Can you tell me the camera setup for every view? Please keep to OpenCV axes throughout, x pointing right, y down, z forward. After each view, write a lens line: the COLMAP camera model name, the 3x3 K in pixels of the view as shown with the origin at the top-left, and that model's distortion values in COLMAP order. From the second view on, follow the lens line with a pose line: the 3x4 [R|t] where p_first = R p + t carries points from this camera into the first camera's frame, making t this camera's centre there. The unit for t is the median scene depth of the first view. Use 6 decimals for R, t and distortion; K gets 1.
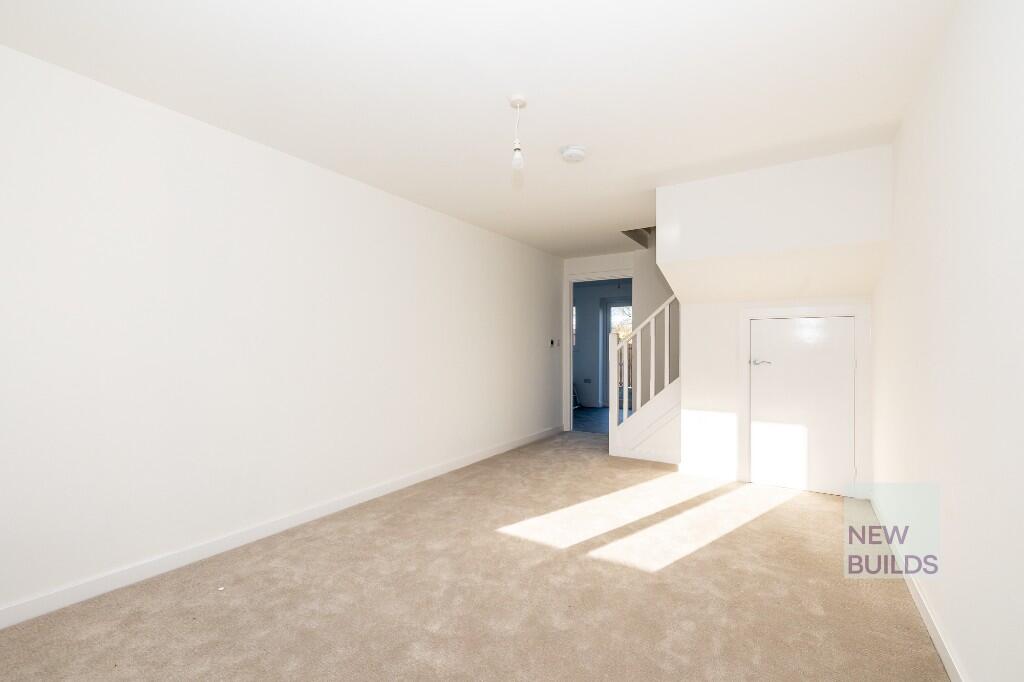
lens RADIAL K [[441.4, 0, 509.3], [0, 441.4, 344.2], [0, 0, 1]] dist [-0.000069, -0.000144]
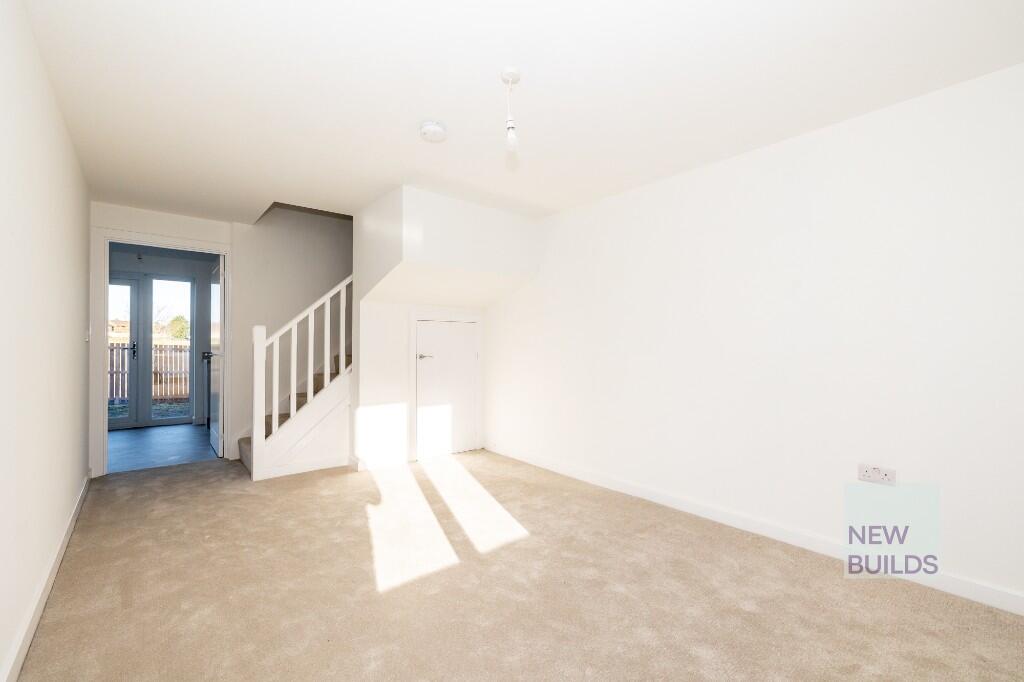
lens RADIAL K [[441.4, 0, 509.3], [0, 441.4, 344.2], [0, 0, 1]] dist [-0.000069, -0.000144]
pose [[0.287976, 0.000157, 0.957638, -0.493453], [-0.010667, 0.999938, 0.003043, 0.000783], [-0.957578, -0.011092, 0.287960, 0.425406]]
